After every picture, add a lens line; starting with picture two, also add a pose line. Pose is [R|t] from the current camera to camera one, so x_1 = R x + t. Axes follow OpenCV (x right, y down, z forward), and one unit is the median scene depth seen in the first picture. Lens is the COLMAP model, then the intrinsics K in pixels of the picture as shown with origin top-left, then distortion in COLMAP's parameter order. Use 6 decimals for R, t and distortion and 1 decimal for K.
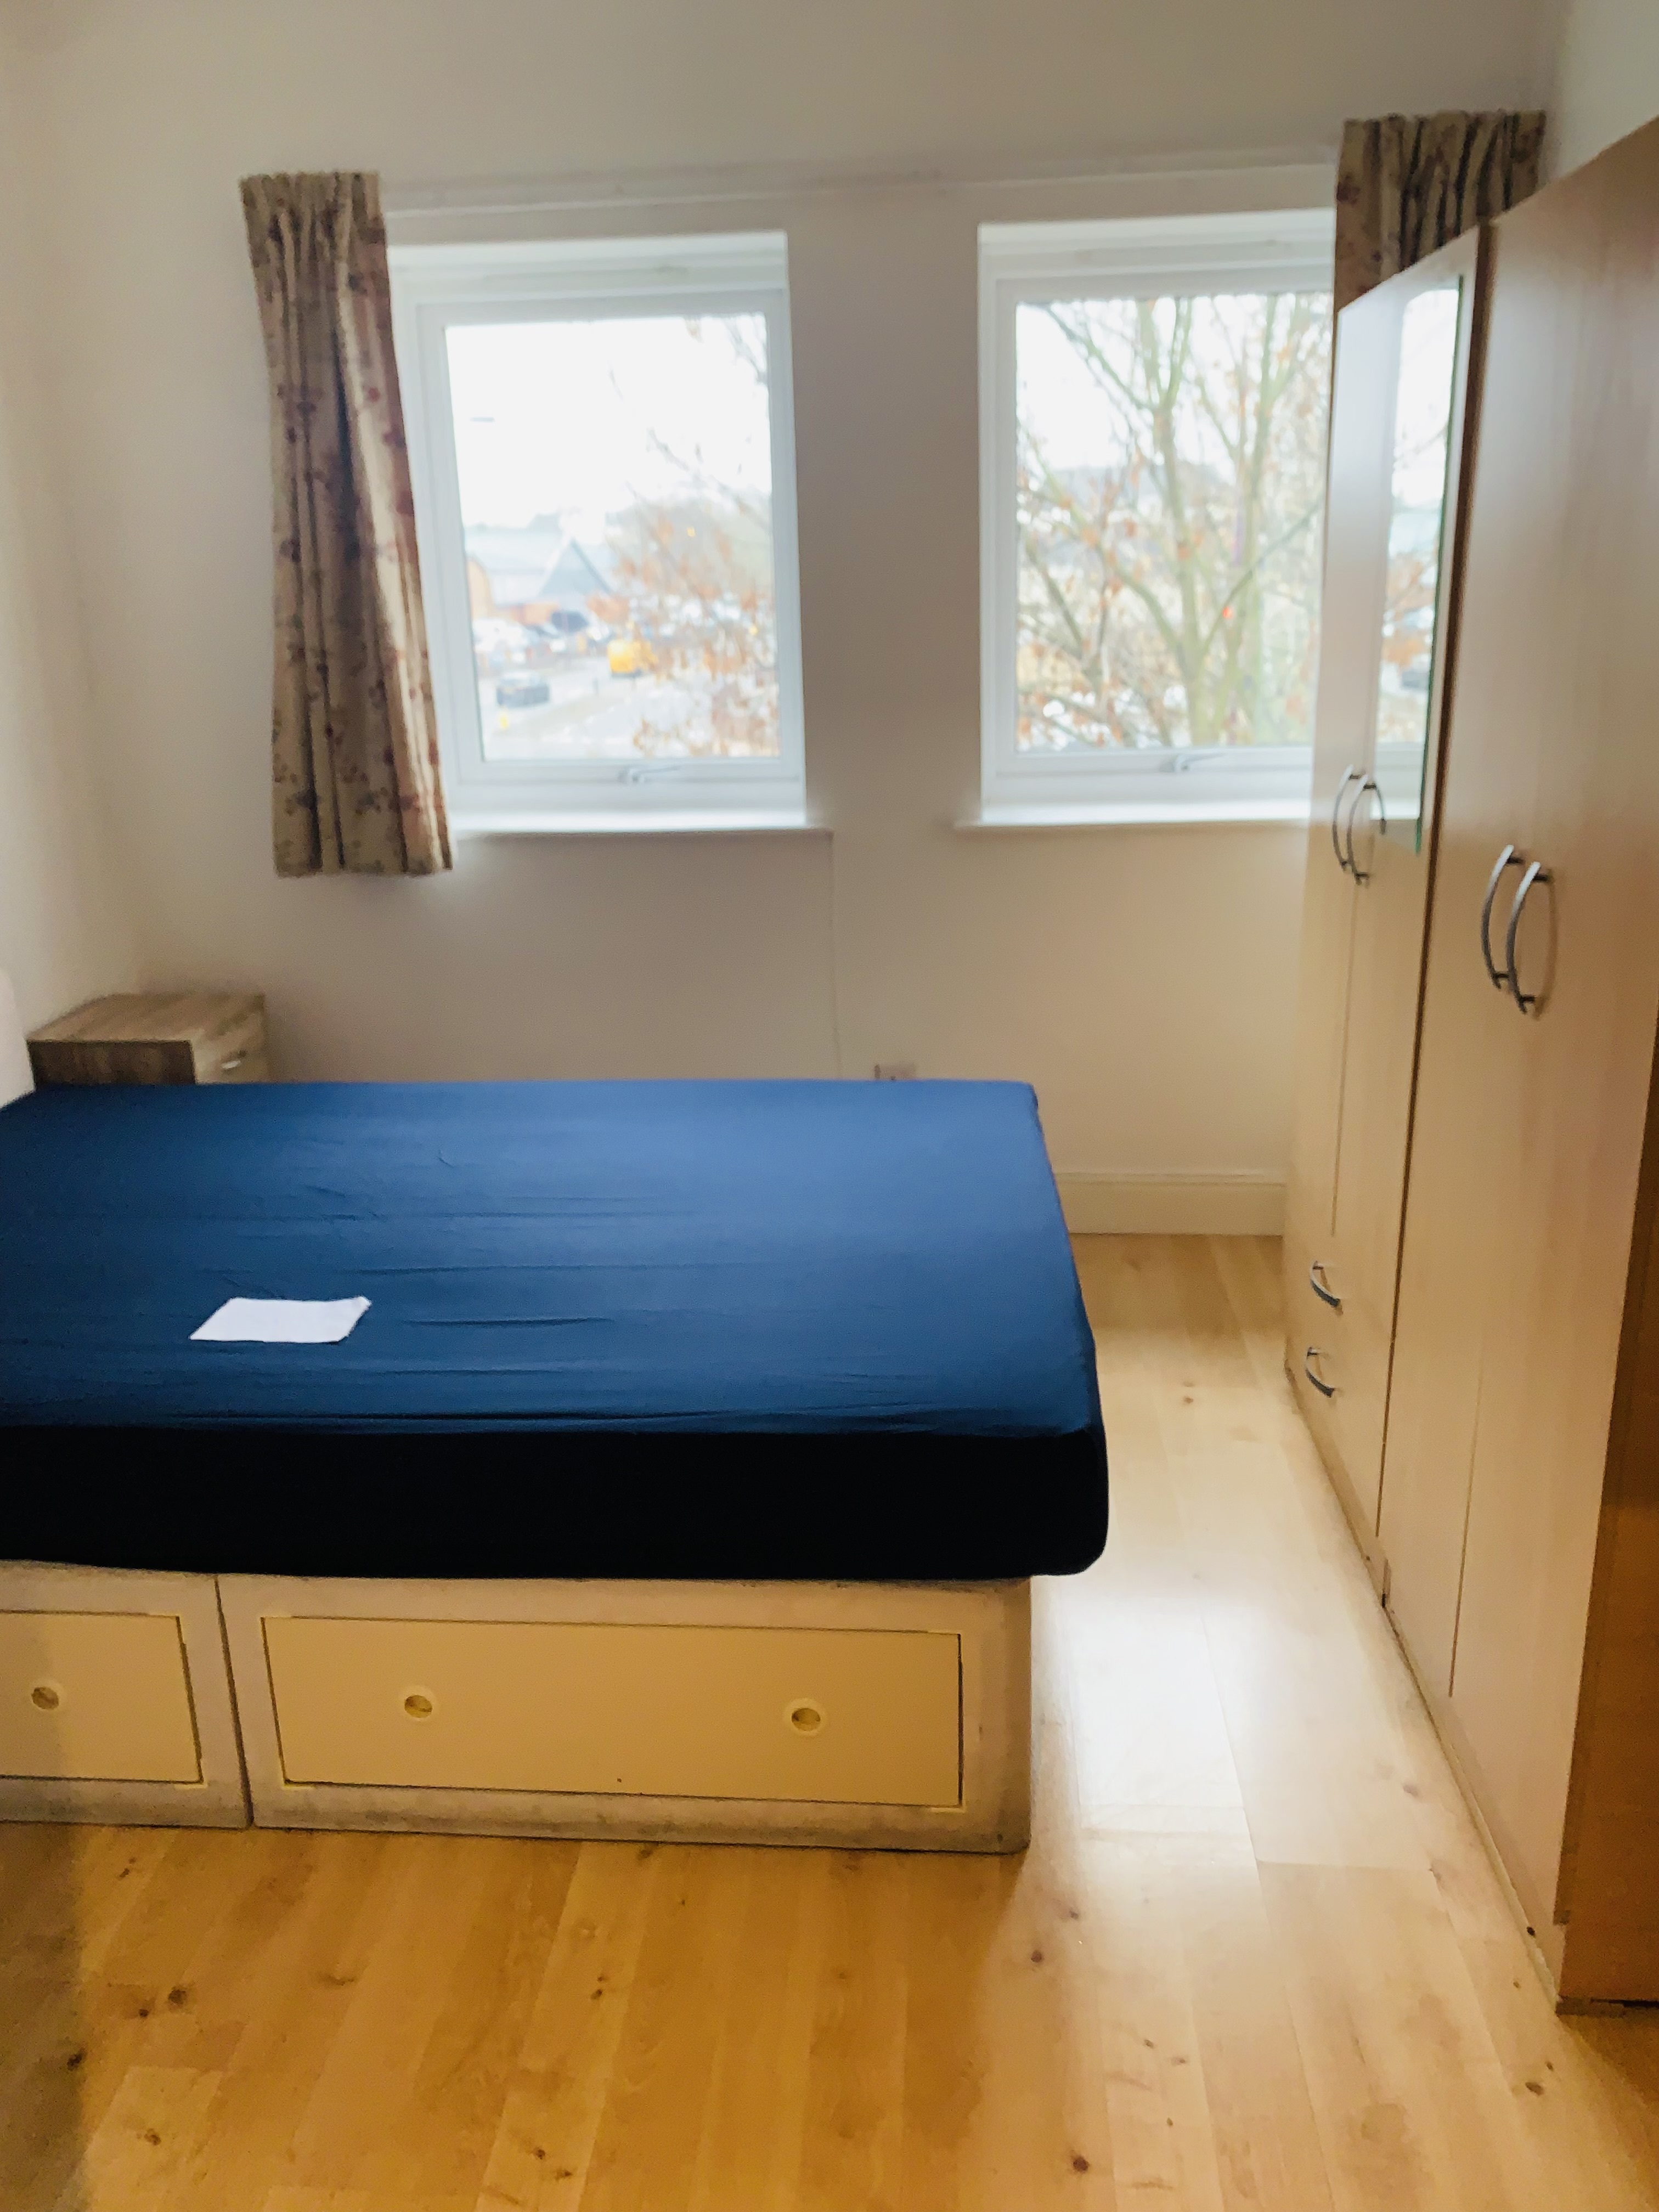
lens RADIAL K [[1701.6, 0, 806.0], [0, 1701.6, 1067.6], [0, 0, 1]] dist [0.021219, -0.017015]
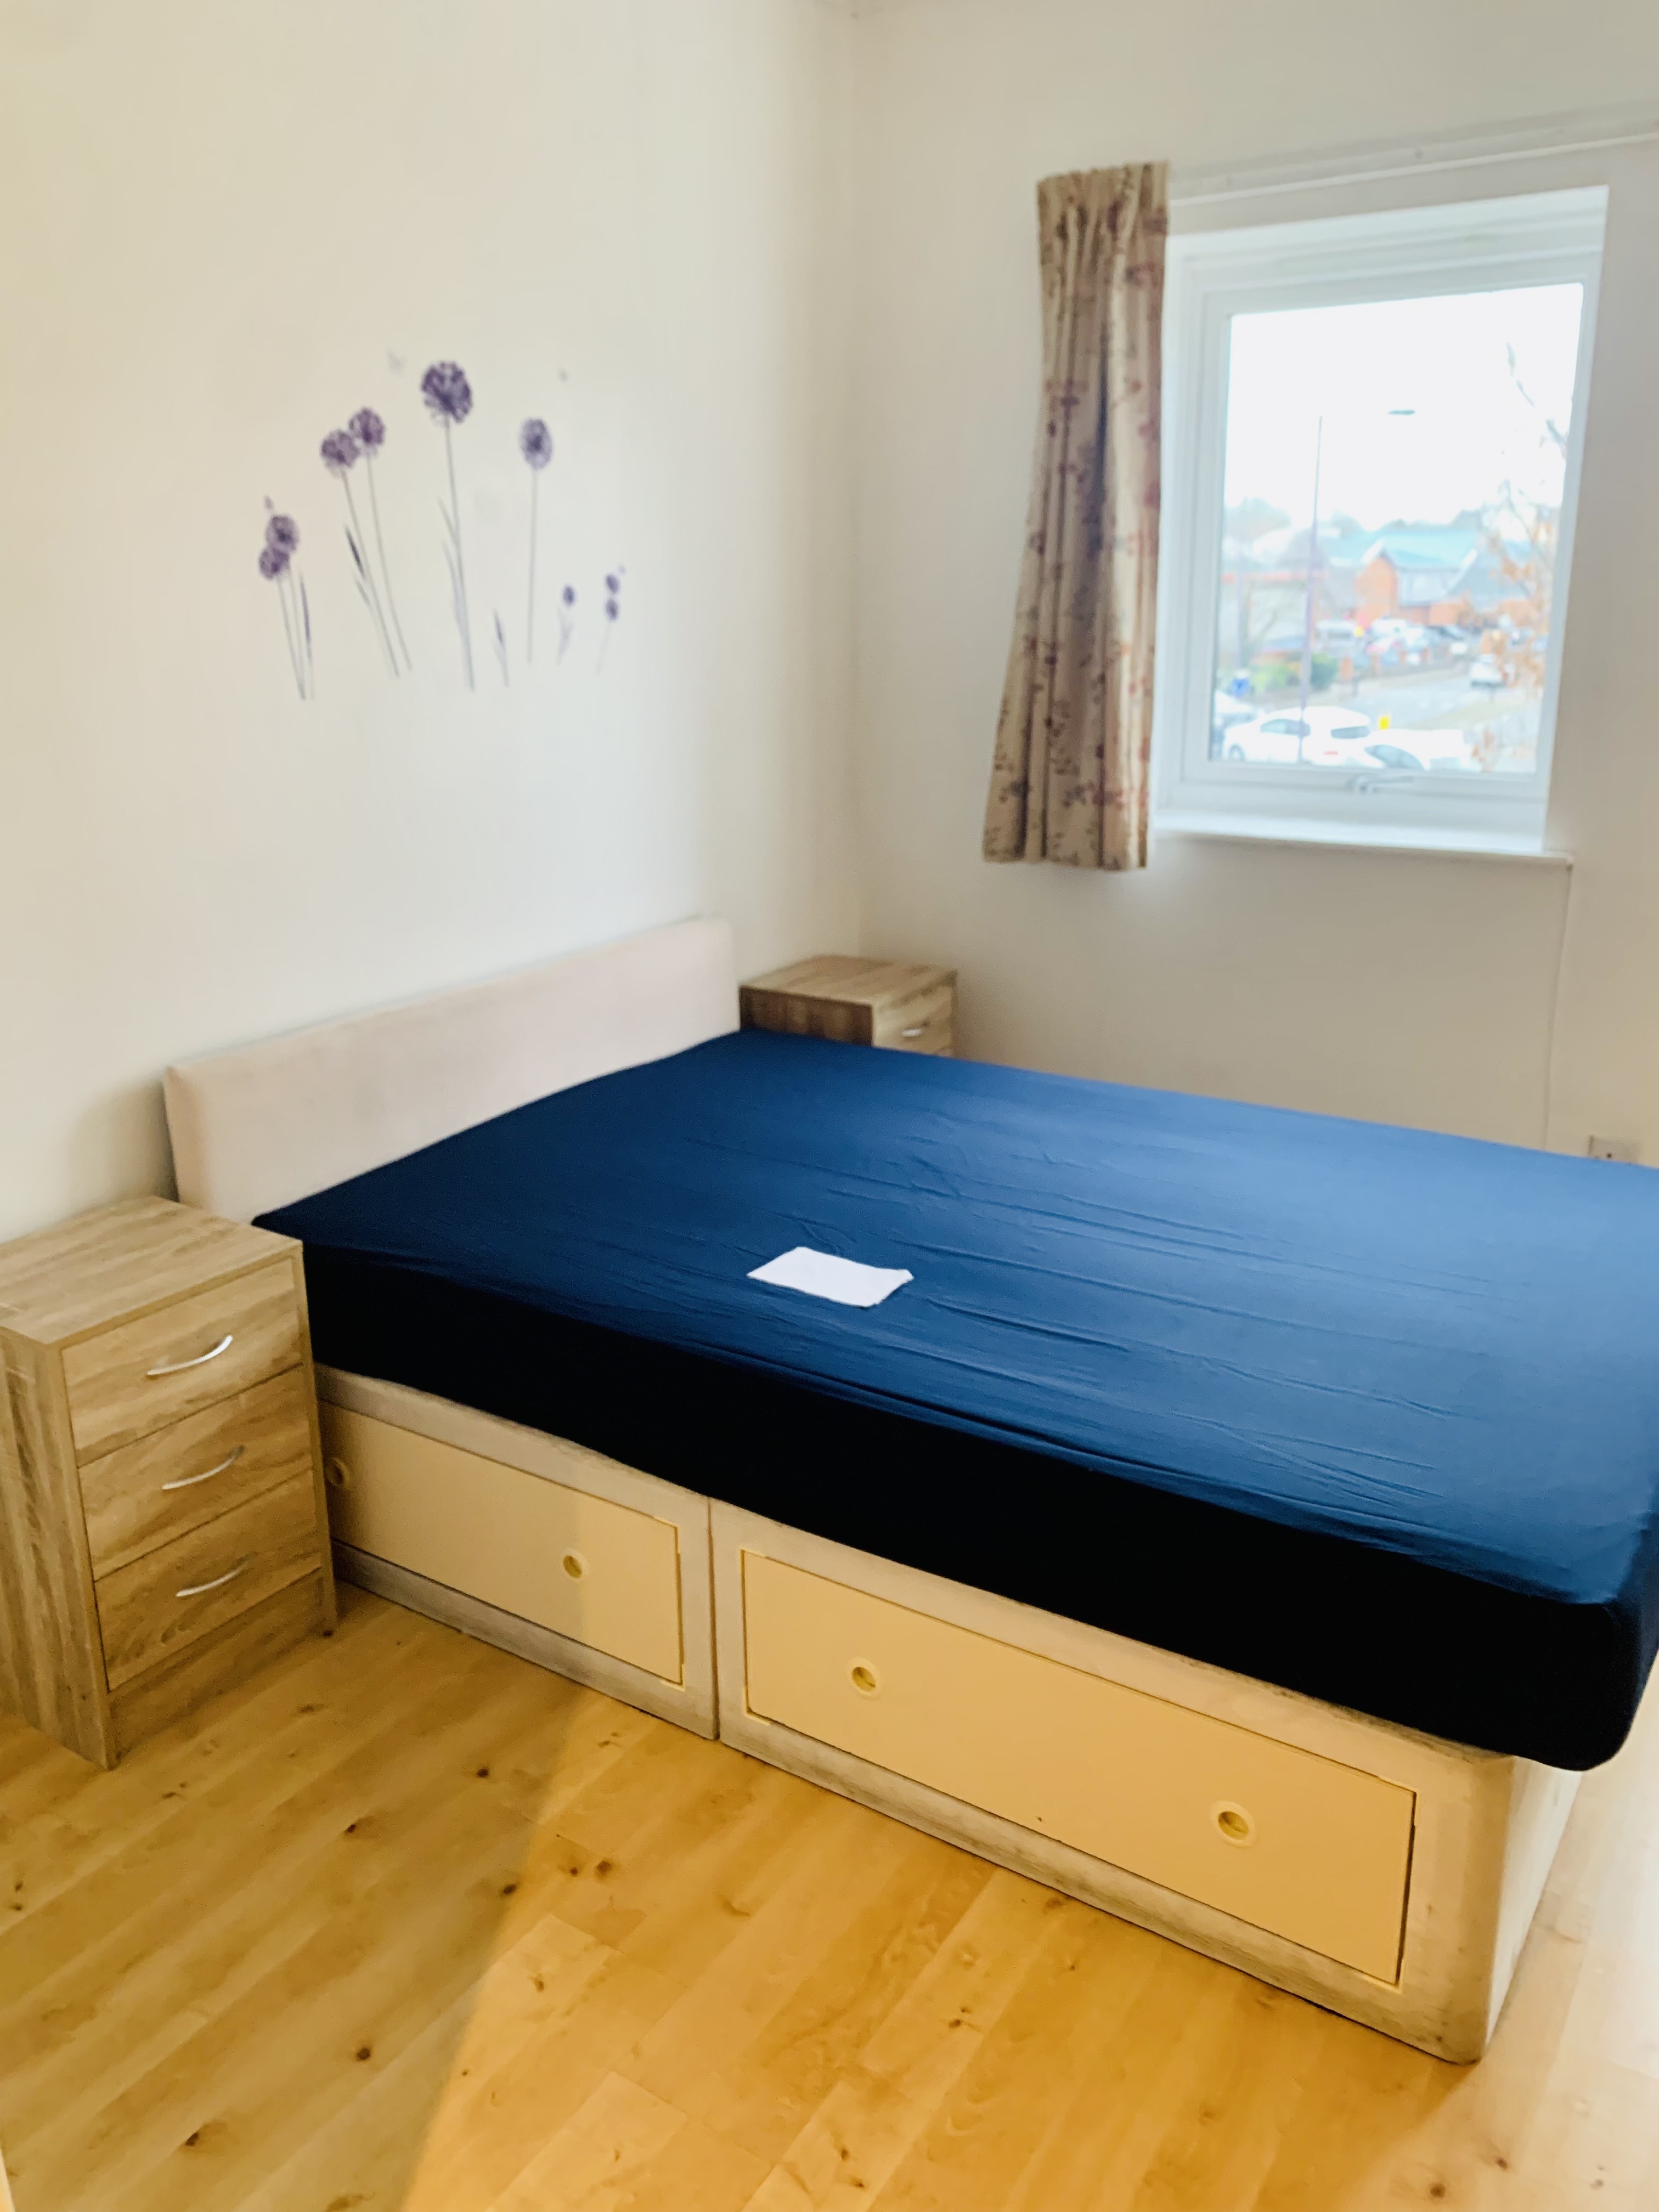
lens RADIAL K [[1701.6, 0, 806.0], [0, 1701.6, 1067.6], [0, 0, 1]] dist [0.021219, -0.017015]
pose [[0.878534, 0.149041, -0.453832, 0.091107], [-0.149734, 0.988119, 0.034647, -0.008199], [0.453604, 0.037516, 0.890413, 0.043465]]
